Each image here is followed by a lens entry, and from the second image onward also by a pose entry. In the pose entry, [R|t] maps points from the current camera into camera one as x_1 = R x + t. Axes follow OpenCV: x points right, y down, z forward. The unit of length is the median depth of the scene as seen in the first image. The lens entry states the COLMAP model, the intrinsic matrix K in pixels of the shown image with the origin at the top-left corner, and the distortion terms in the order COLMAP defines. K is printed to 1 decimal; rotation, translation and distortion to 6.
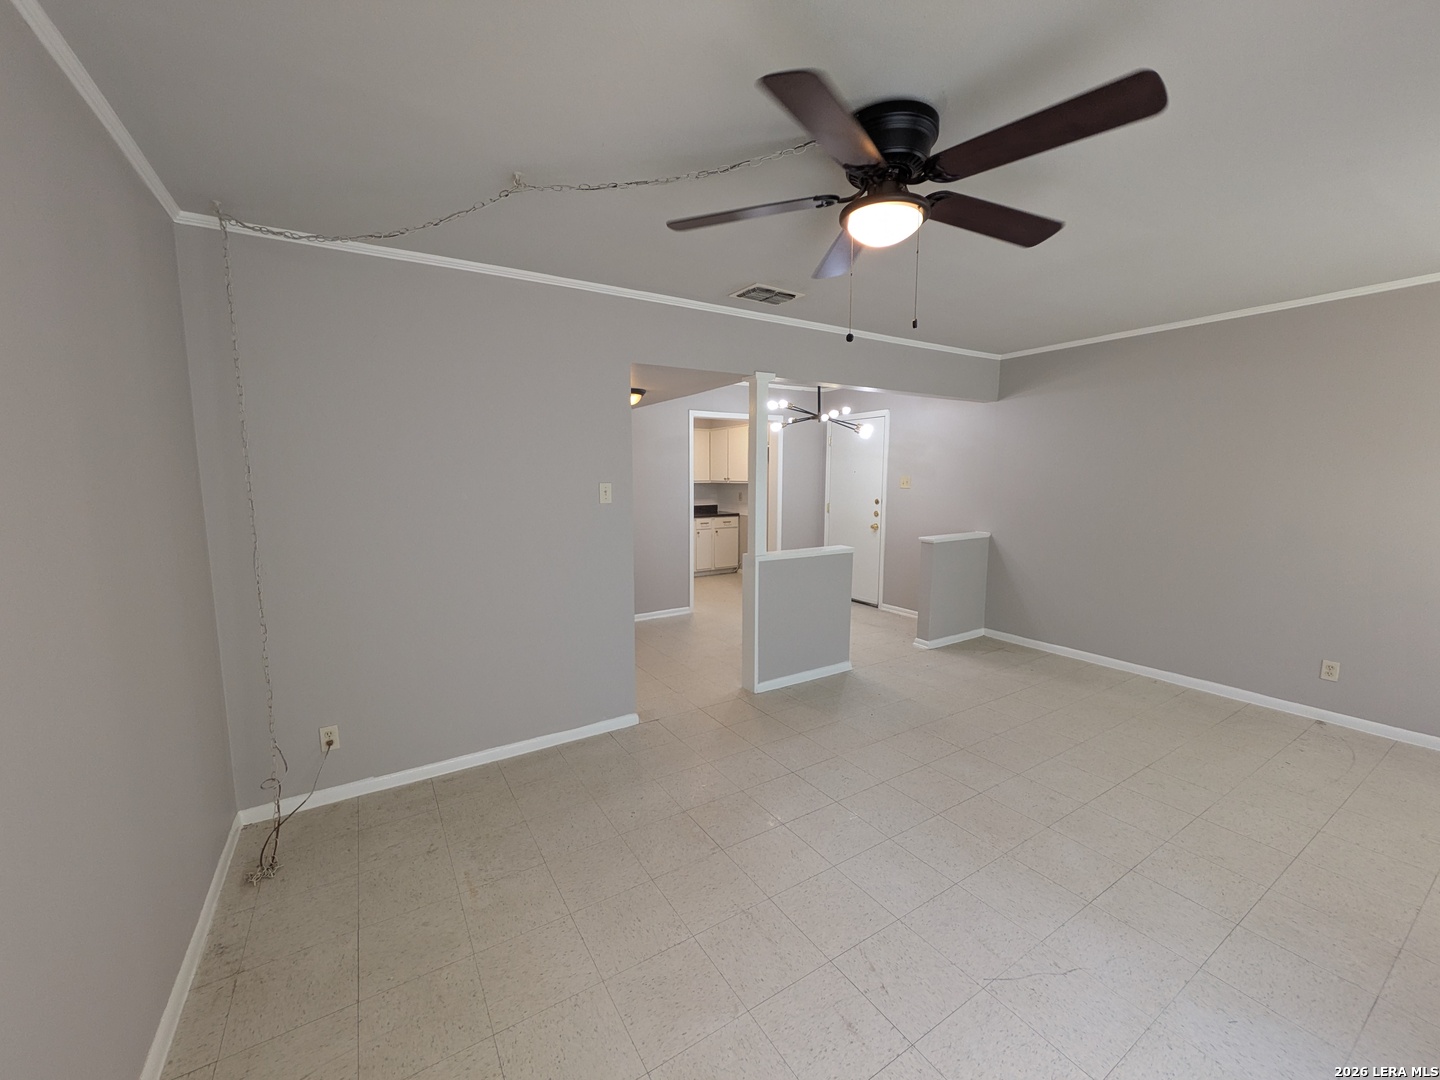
lens RADIAL K [[570.8, 0, 714.7], [0, 570.8, 541.6], [0, 0, 1]] dist [-0.000834, -0.000160]
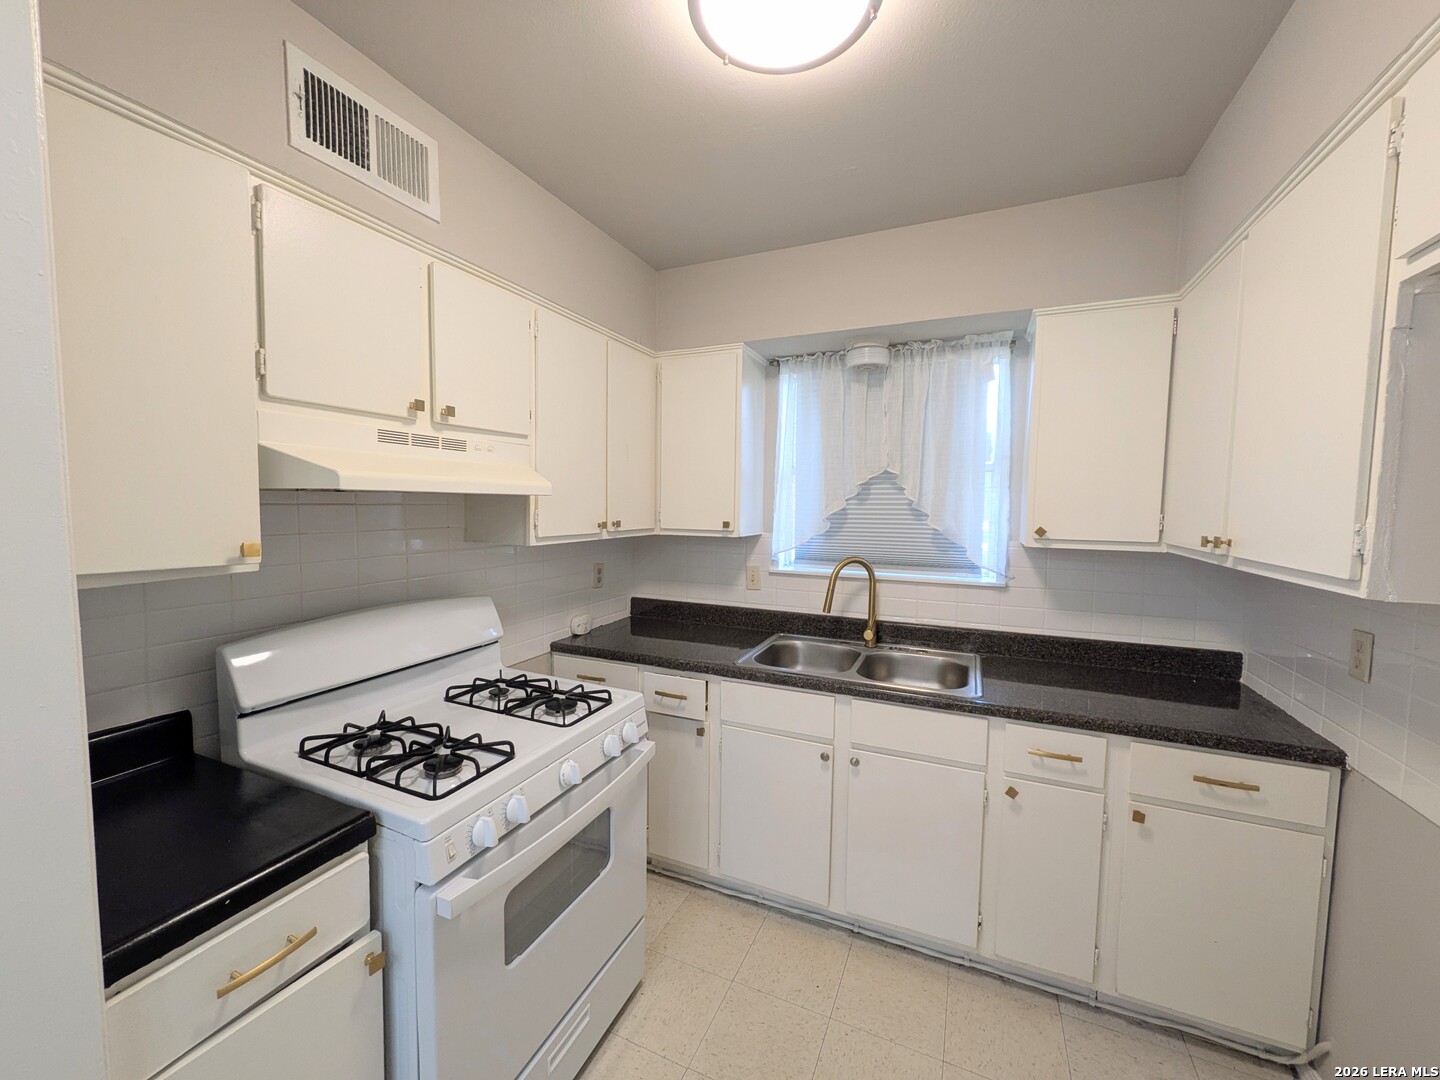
lens RADIAL K [[572.4, 0, 712.7], [0, 572.4, 539.4], [0, 0, 1]] dist [-0.001985, -0.000307]
pose [[0.551814, 0.063318, -0.831560, 0.128157], [-0.109269, 0.994007, 0.003178, -0.156631], [0.826778, 0.089110, 0.555426, 1.290698]]
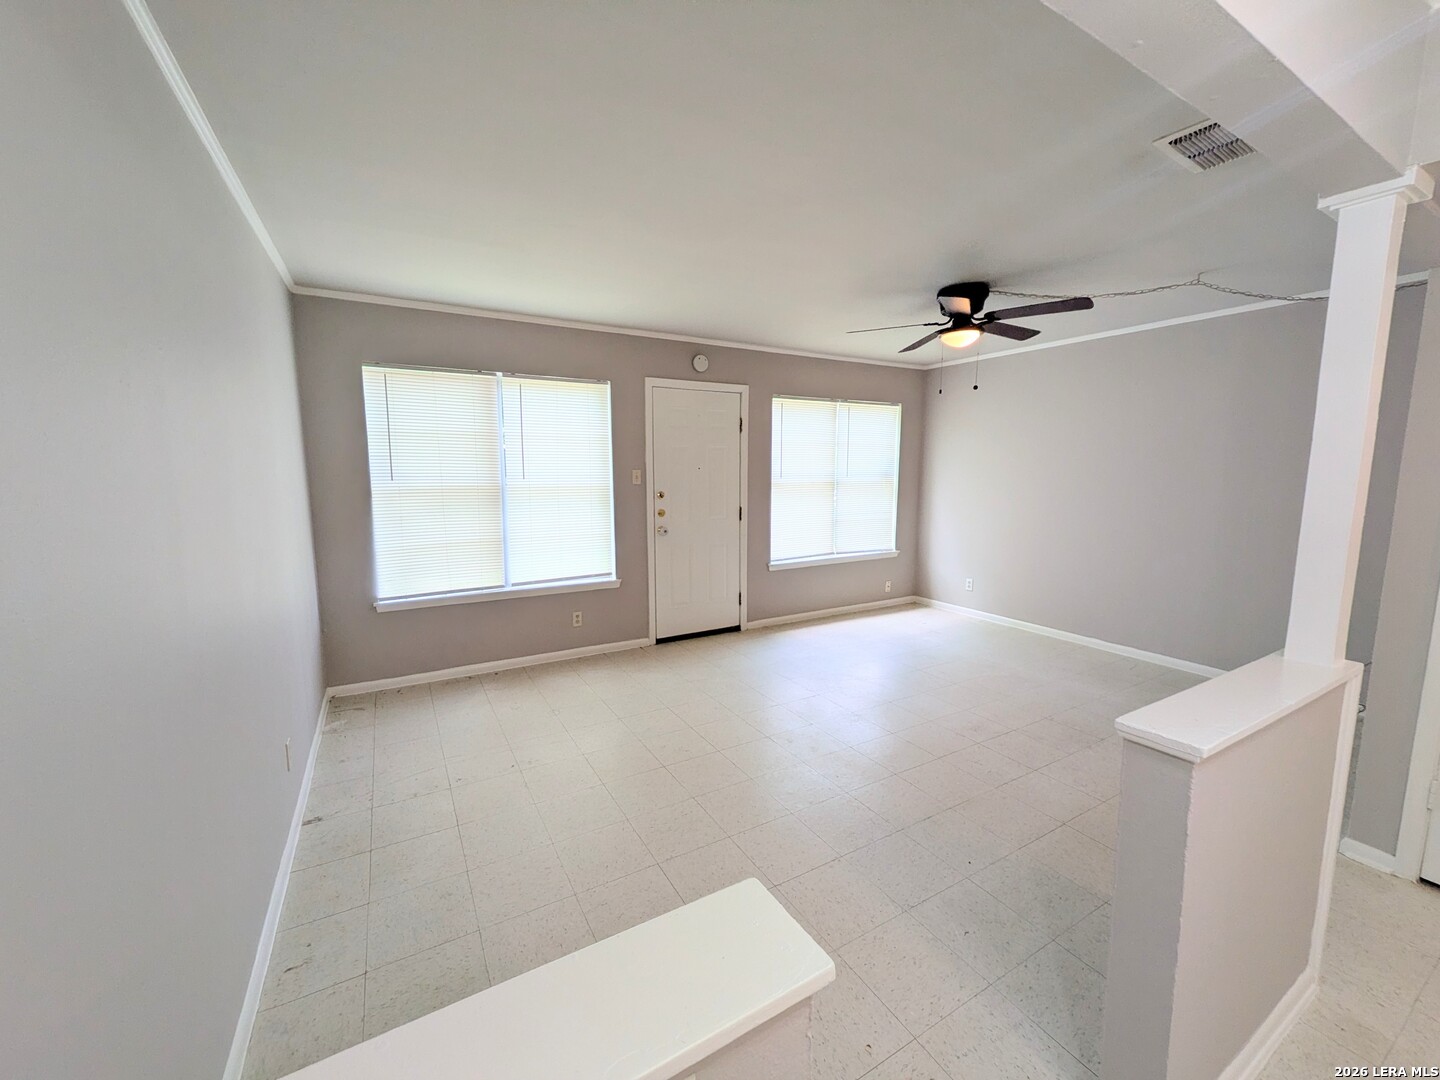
lens RADIAL K [[573.3, 0, 713.7], [0, 573.3, 539.4], [0, 0, 1]] dist [-0.000803, -0.000576]
pose [[-0.999362, -0.001662, 0.035681, 0.372794], [0.007139, 0.969470, 0.245104, -0.126153], [-0.034999, 0.245202, -0.968840, 1.071689]]
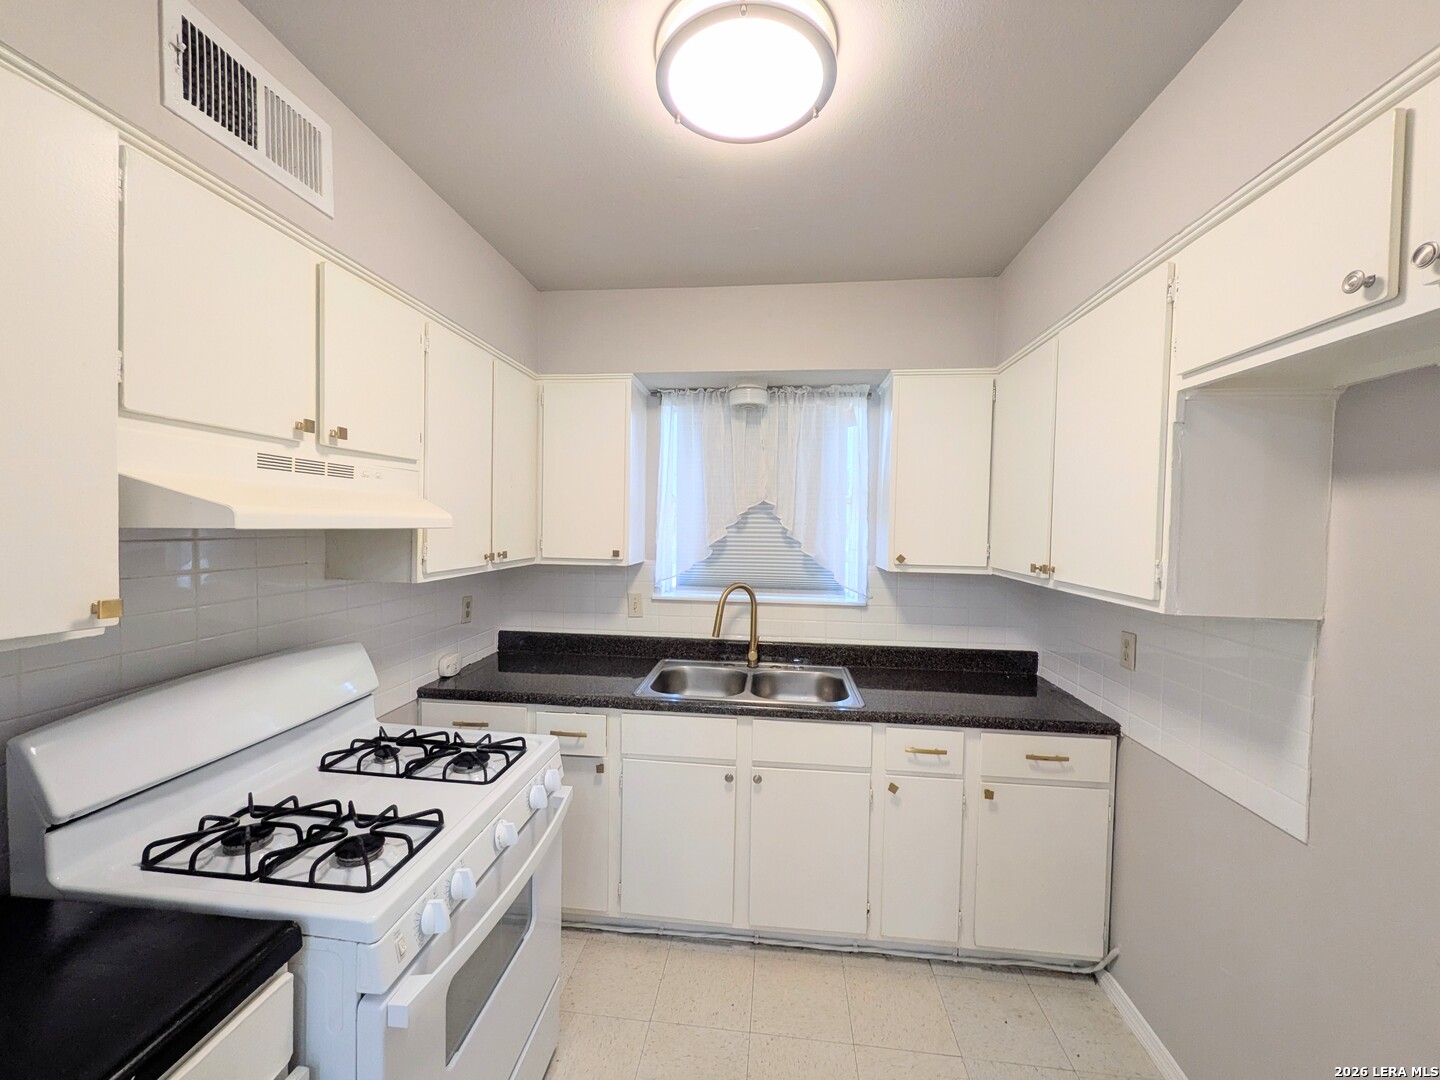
lens RADIAL K [[573.3, 0, 713.7], [0, 573.3, 539.4], [0, 0, 1]] dist [-0.000803, -0.000576]
pose [[0.782951, 0.034557, -0.621123, 0.093910], [-0.091057, 0.994068, -0.059475, -0.159380], [0.615383, 0.103124, 0.781453, 1.242075]]
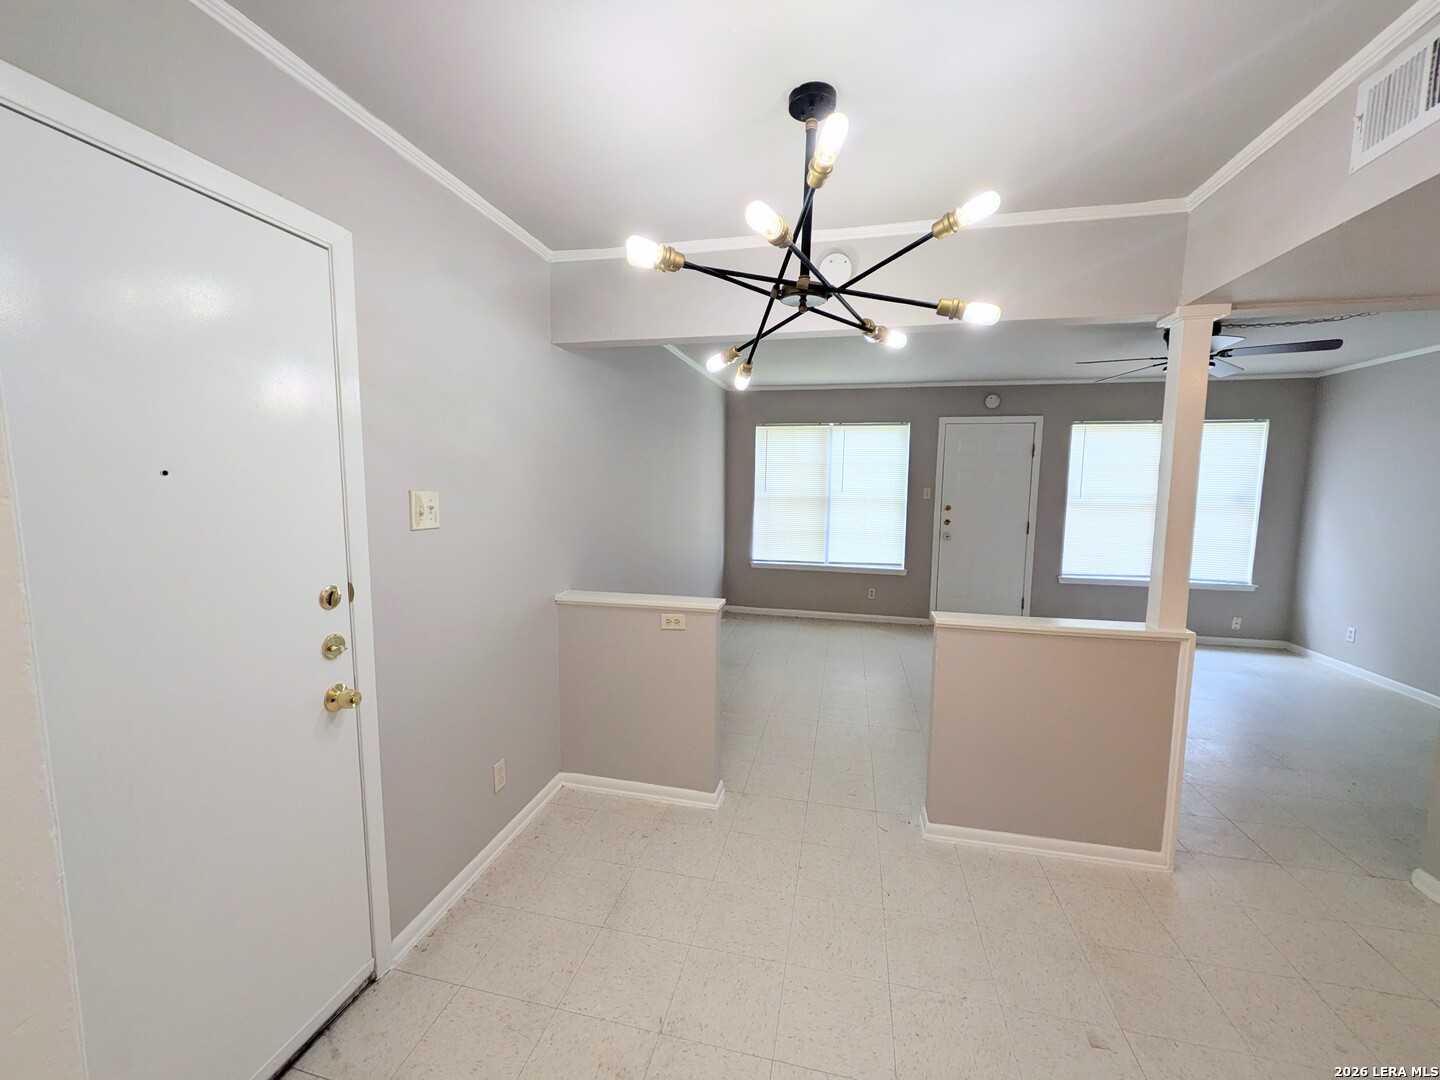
lens RADIAL K [[570.8, 0, 714.7], [0, 570.8, 541.6], [0, 0, 1]] dist [-0.000834, -0.000160]
pose [[-0.707006, -0.080917, 0.702563, 0.000532], [0.075553, 0.979105, 0.188799, -0.159025], [-0.703160, 0.186562, -0.686120, 1.312512]]
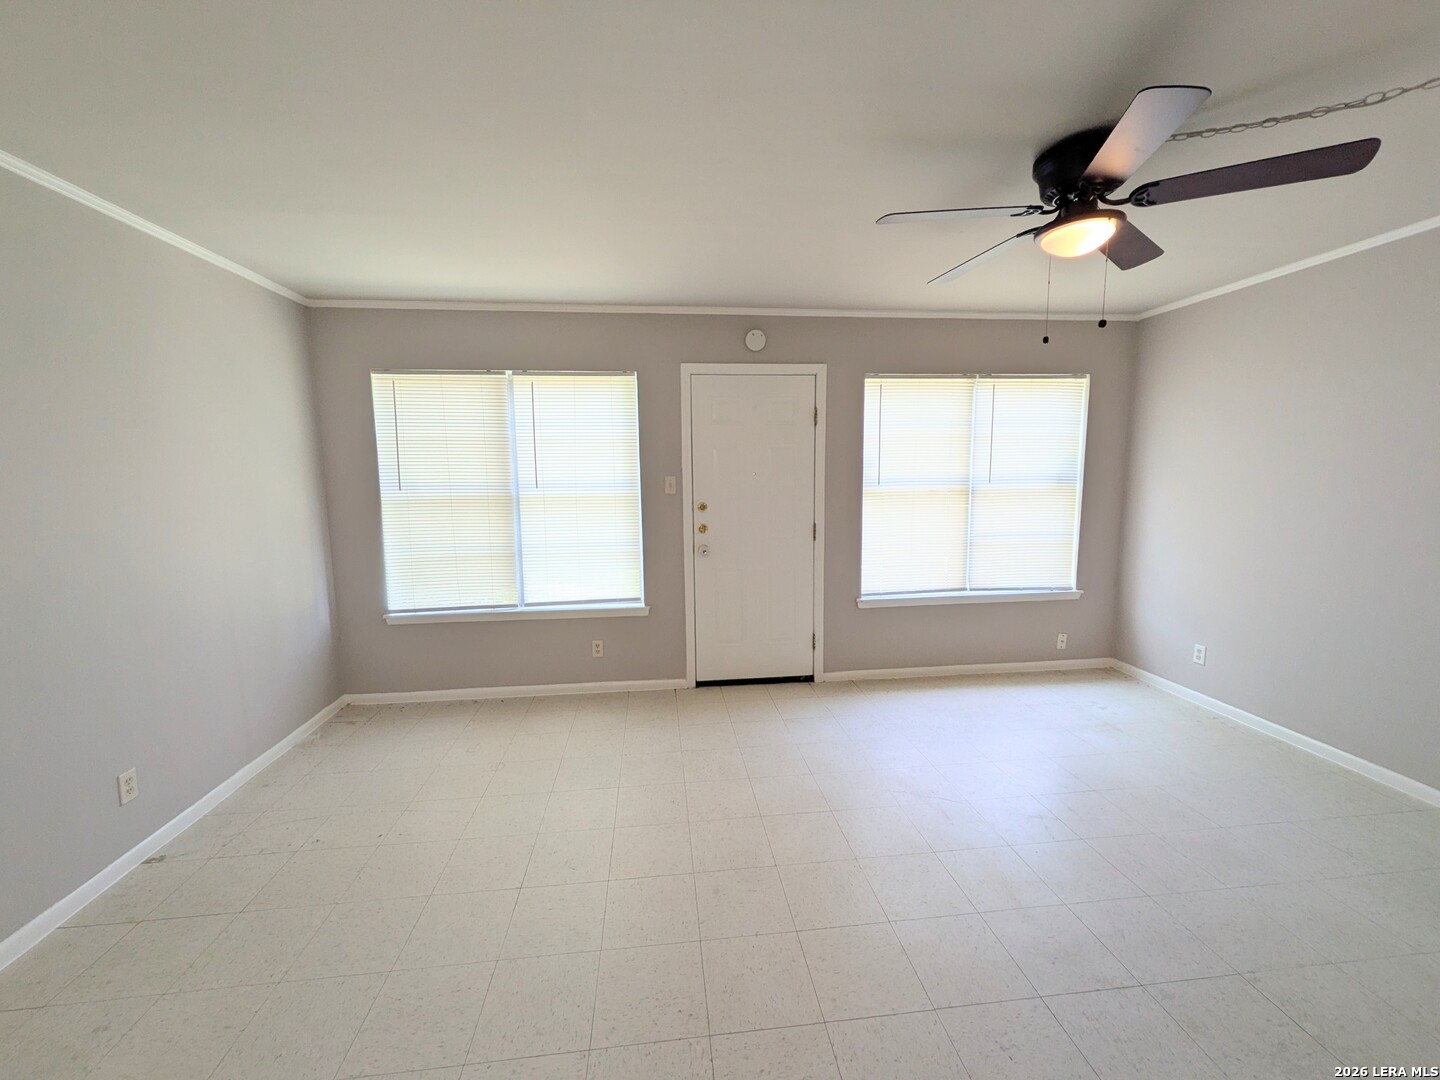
lens RADIAL K [[570.8, 0, 714.7], [0, 570.8, 541.6], [0, 0, 1]] dist [-0.000834, -0.000160]
pose [[-0.899944, -0.039555, 0.434208, 0.147839], [0.067567, 0.971194, 0.228512, -0.095761], [-0.430739, 0.234986, -0.871347, 0.819232]]
